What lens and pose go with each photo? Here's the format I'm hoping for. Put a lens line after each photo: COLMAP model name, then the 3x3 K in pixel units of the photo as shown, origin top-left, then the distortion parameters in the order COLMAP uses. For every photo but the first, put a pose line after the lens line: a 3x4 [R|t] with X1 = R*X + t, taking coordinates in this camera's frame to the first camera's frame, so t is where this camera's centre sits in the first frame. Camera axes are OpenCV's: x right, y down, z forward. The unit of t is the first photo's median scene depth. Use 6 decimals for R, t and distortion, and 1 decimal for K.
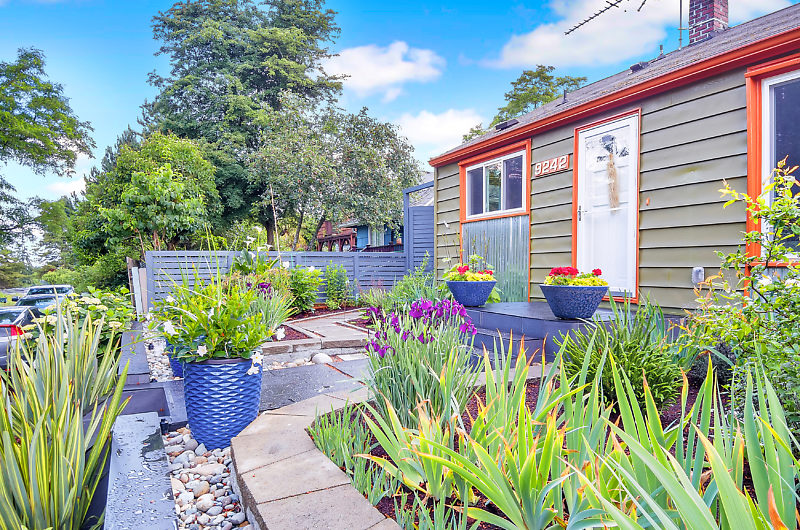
lens RADIAL K [[487.7, 0, 411.9], [0, 487.7, 293.7], [0, 0, 1]] dist [0.052003, -0.061965]
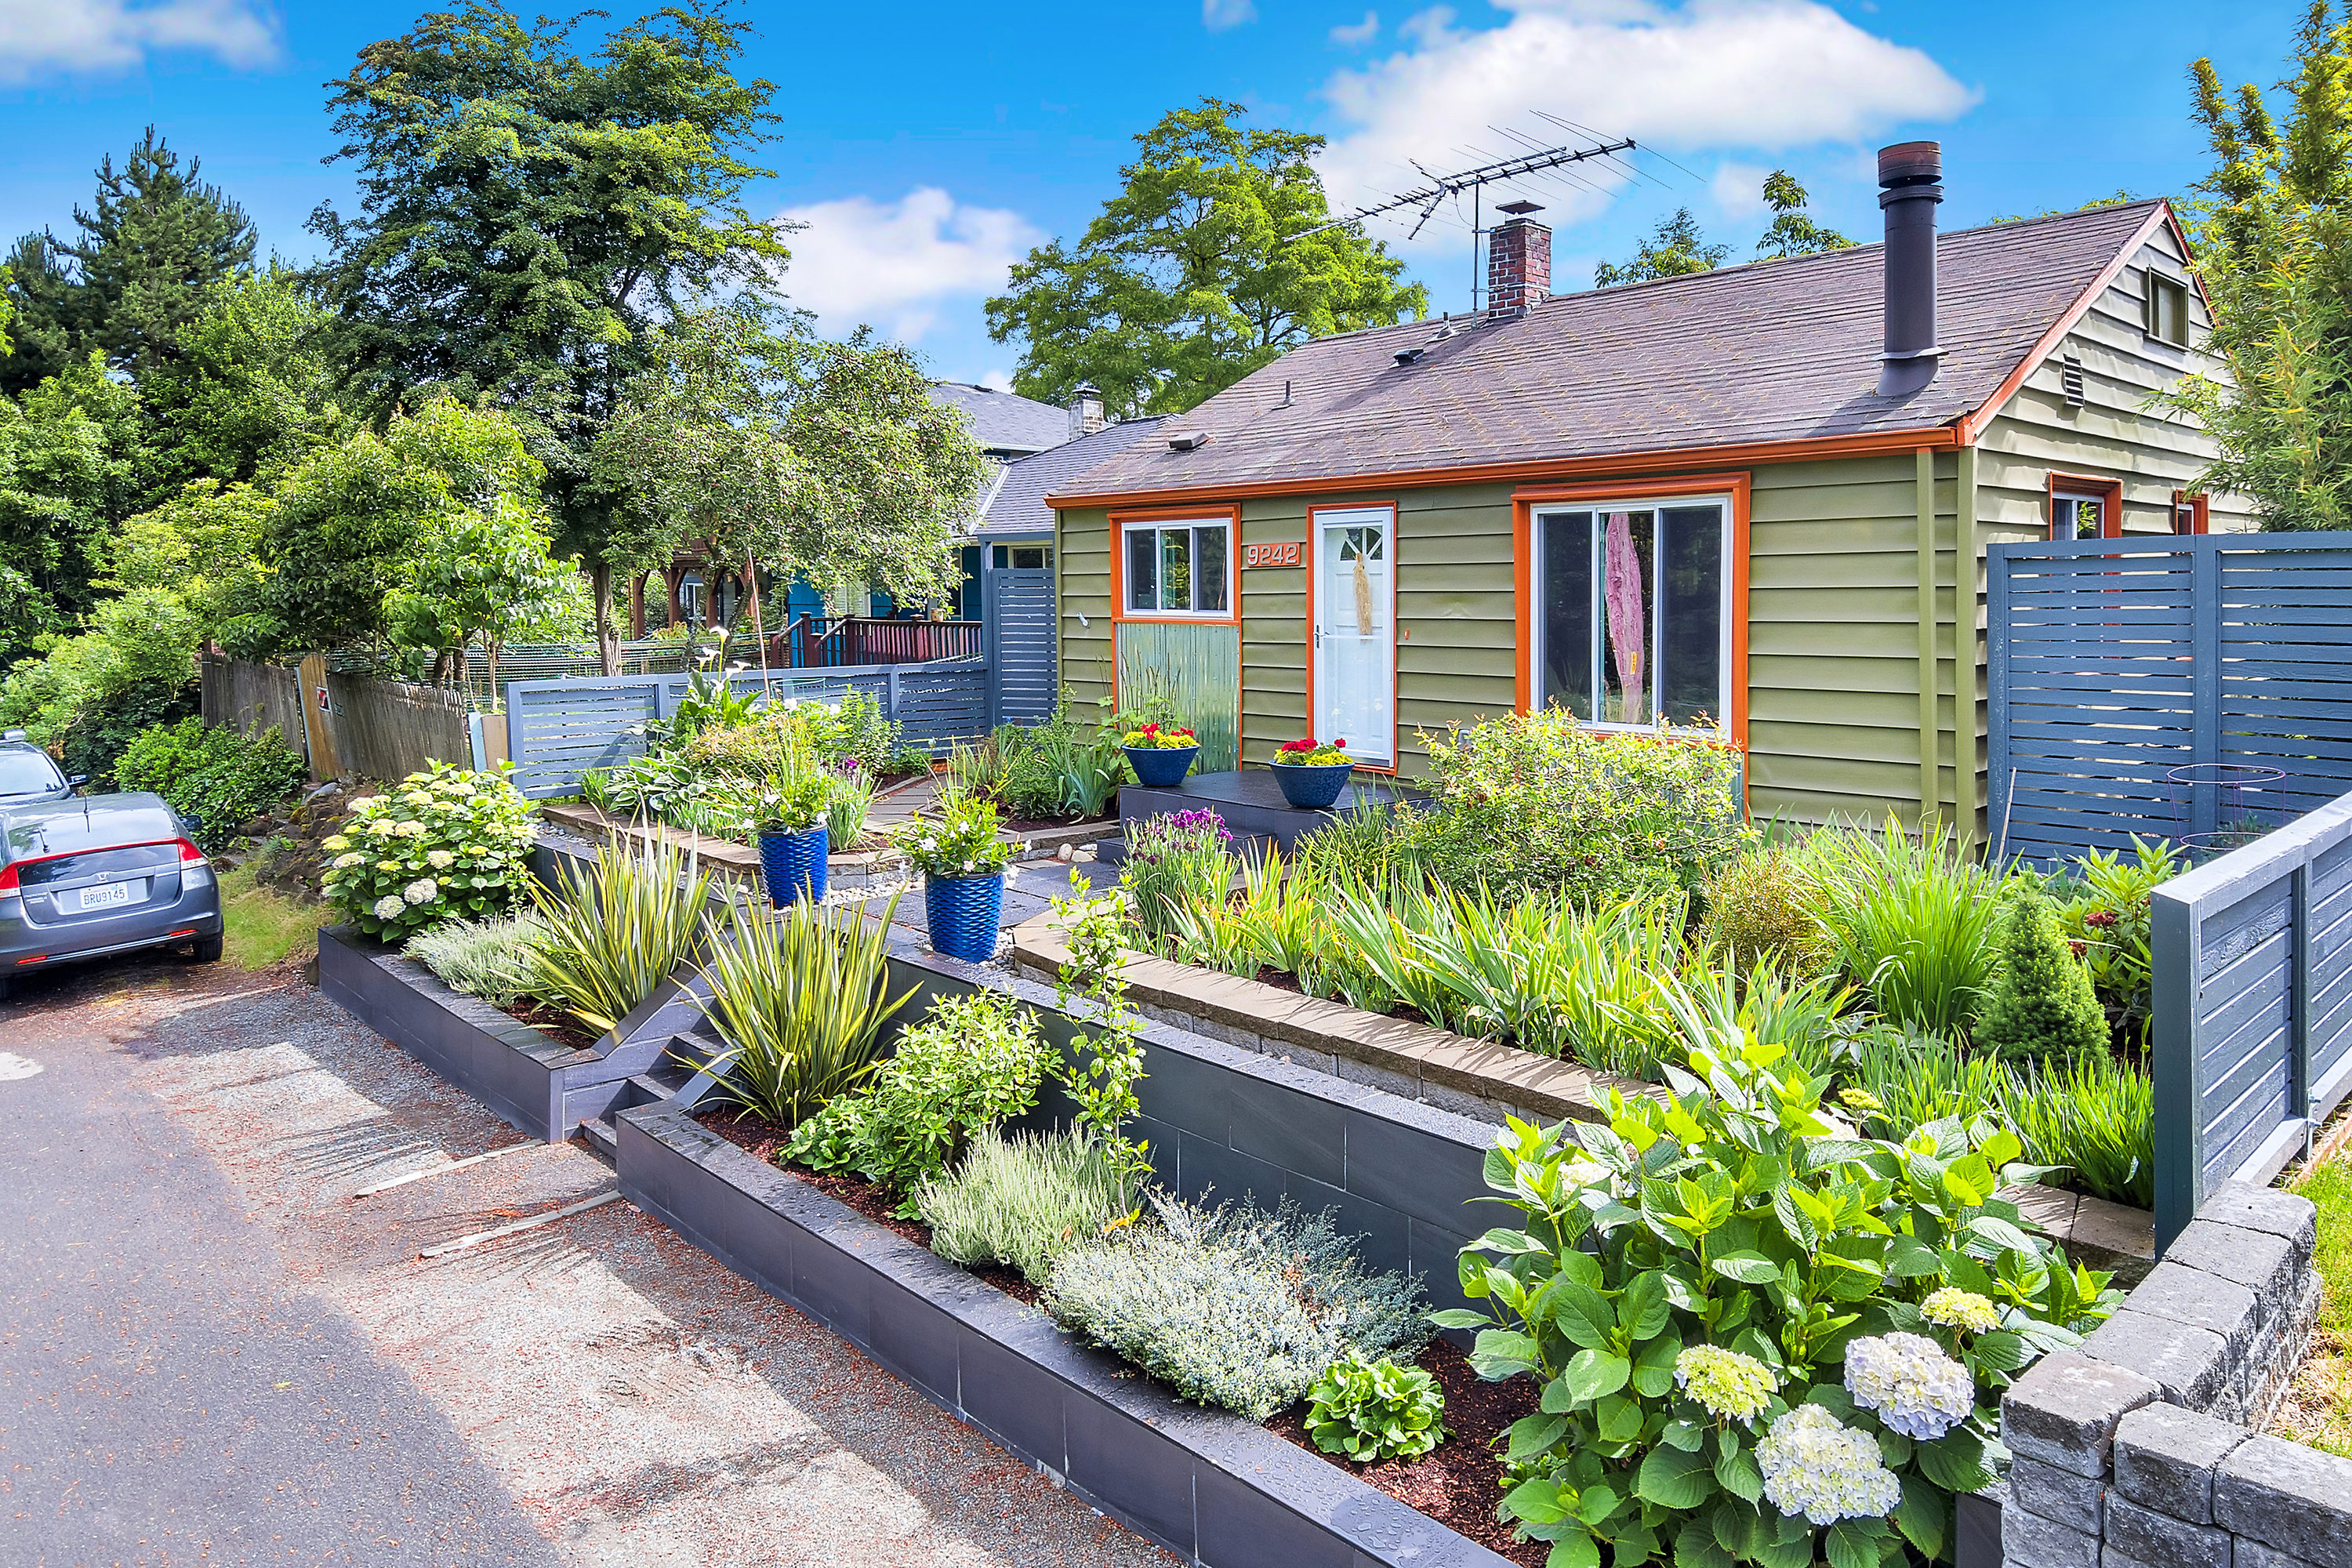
lens RADIAL K [[1444.8, 0, 1171.8], [0, 1444.8, 720.8], [0, 0, 1]] dist [0.055570, -0.081653]
pose [[0.973329, -0.021999, 0.228357, -0.258209], [0.015134, 0.999381, 0.031770, -0.102212], [-0.228915, -0.027467, 0.973059, -0.745592]]
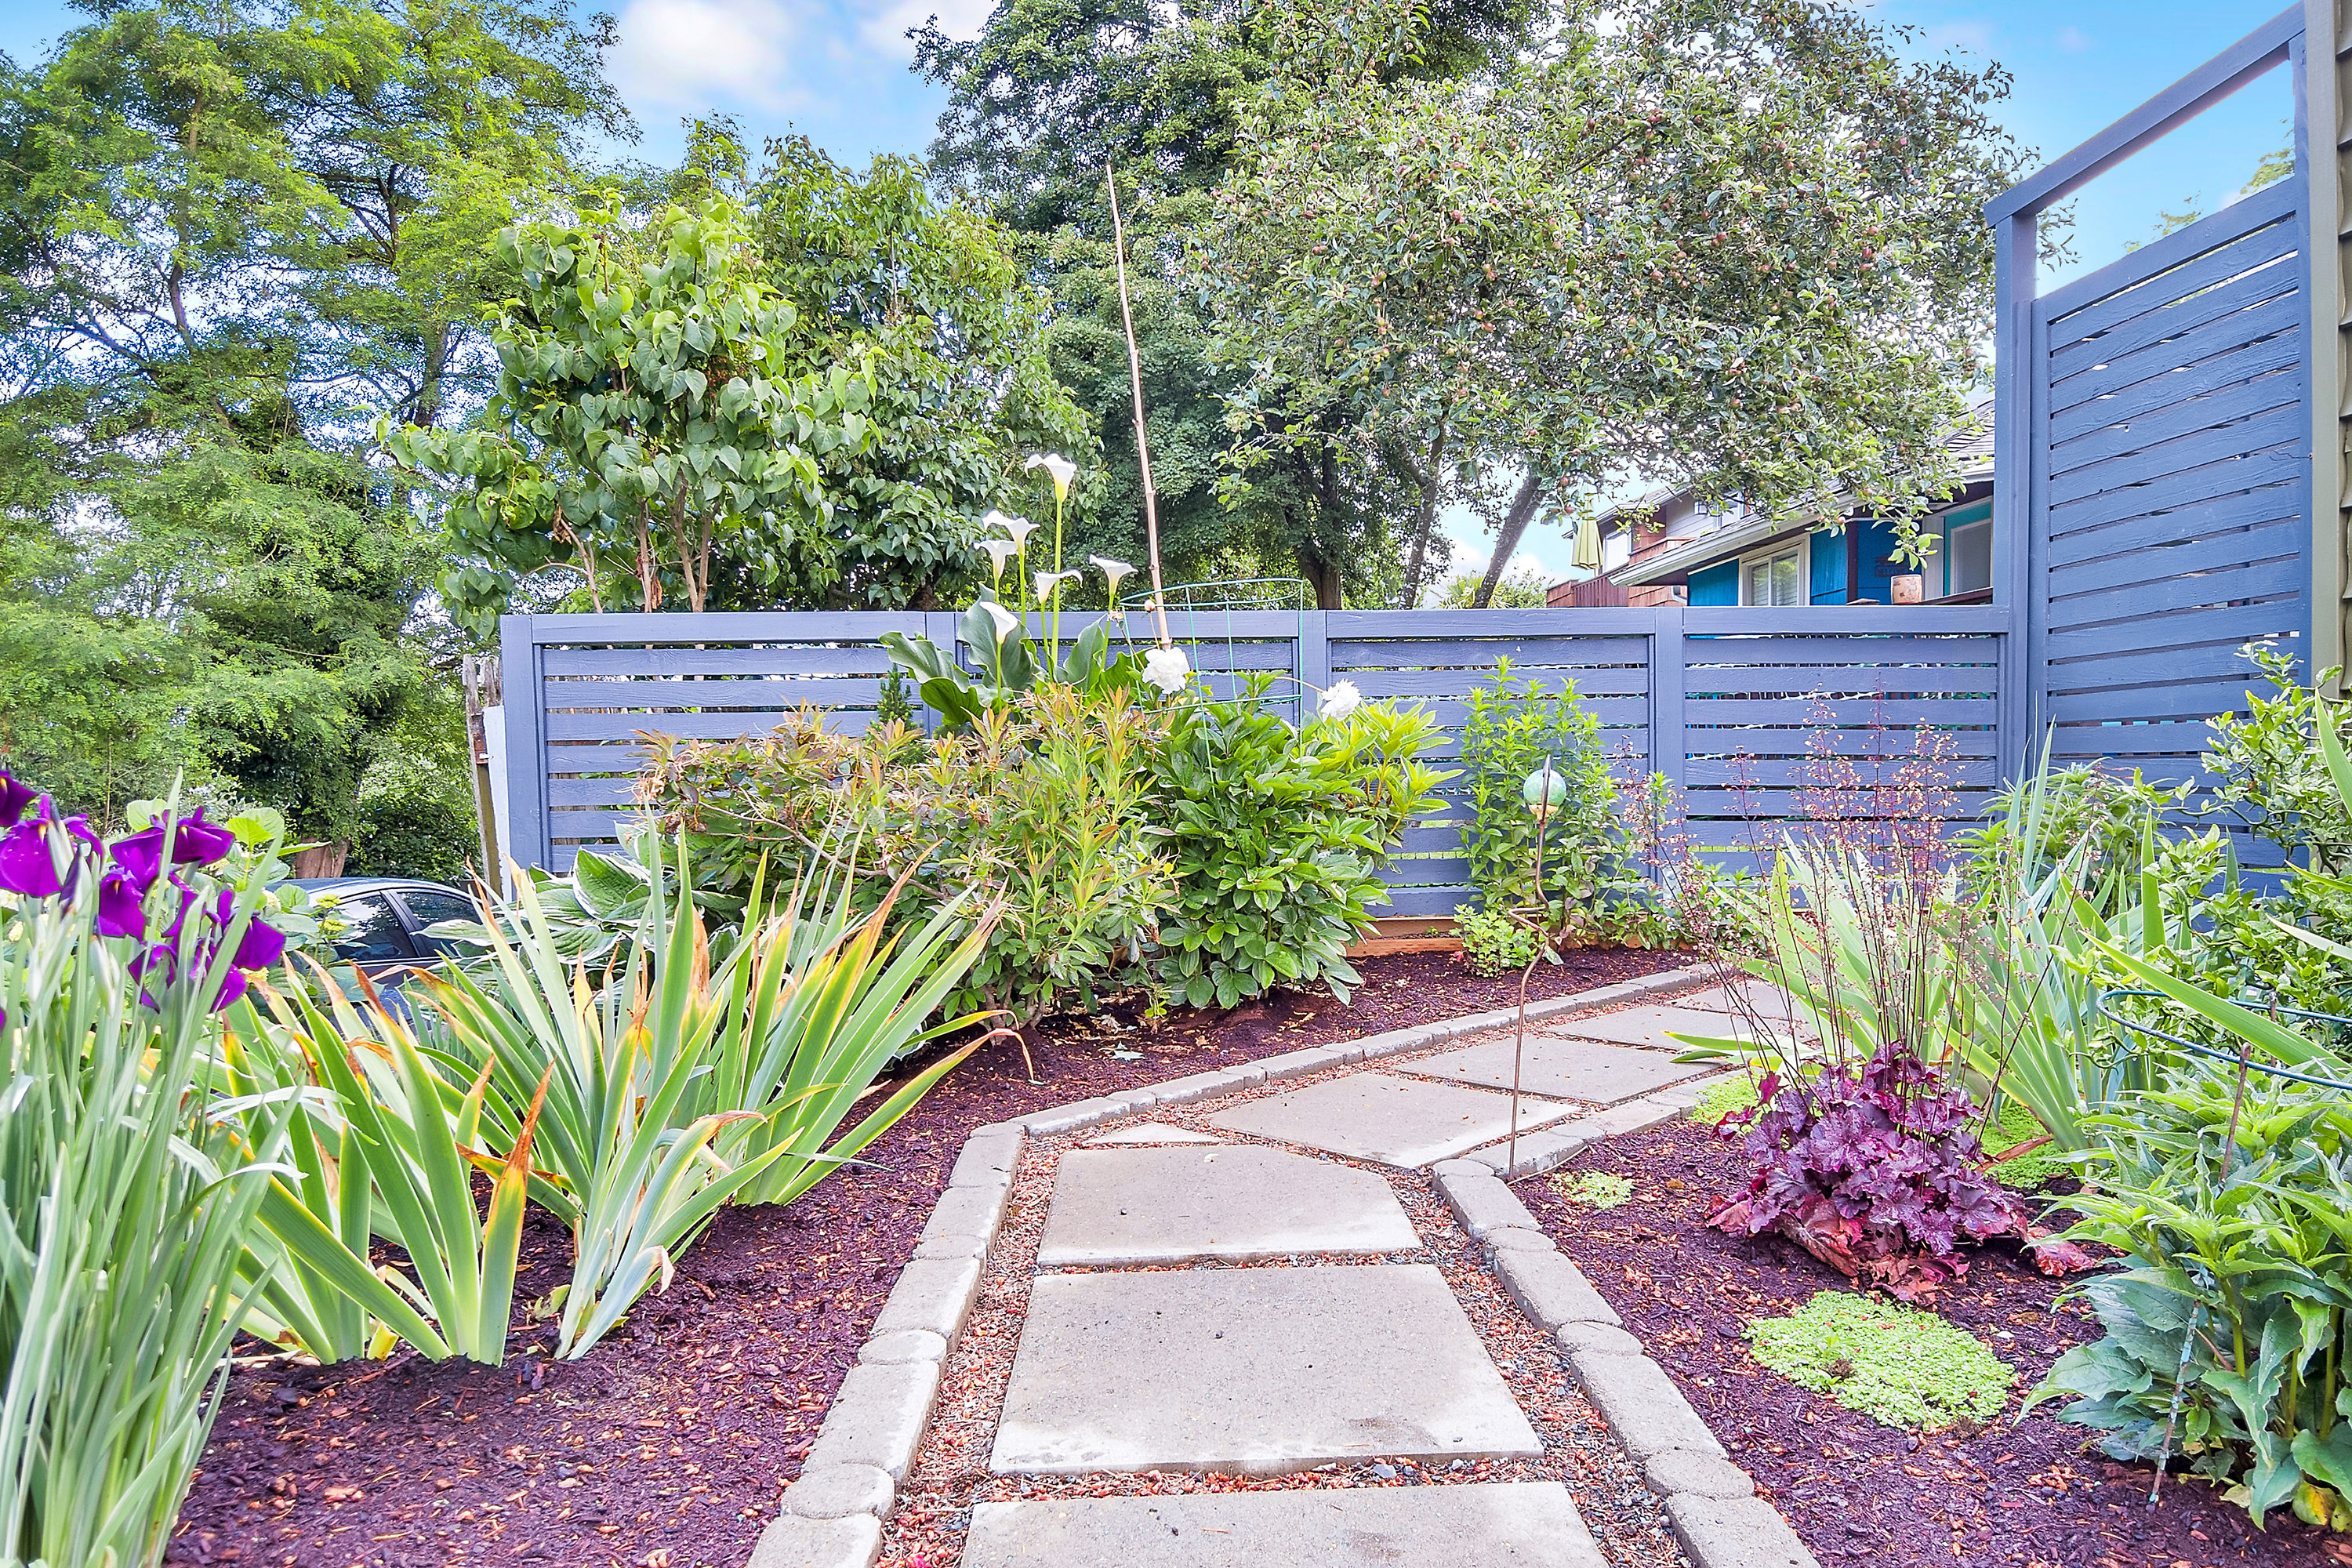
lens RADIAL K [[1444.8, 0, 1171.8], [0, 1444.8, 720.8], [0, 0, 1]] dist [0.055570, -0.081653]
pose [[0.897644, -0.006269, -0.440677, -0.074333], [-0.024669, 0.997616, -0.064442, -0.018111], [0.440030, 0.068717, 0.895350, 0.734378]]
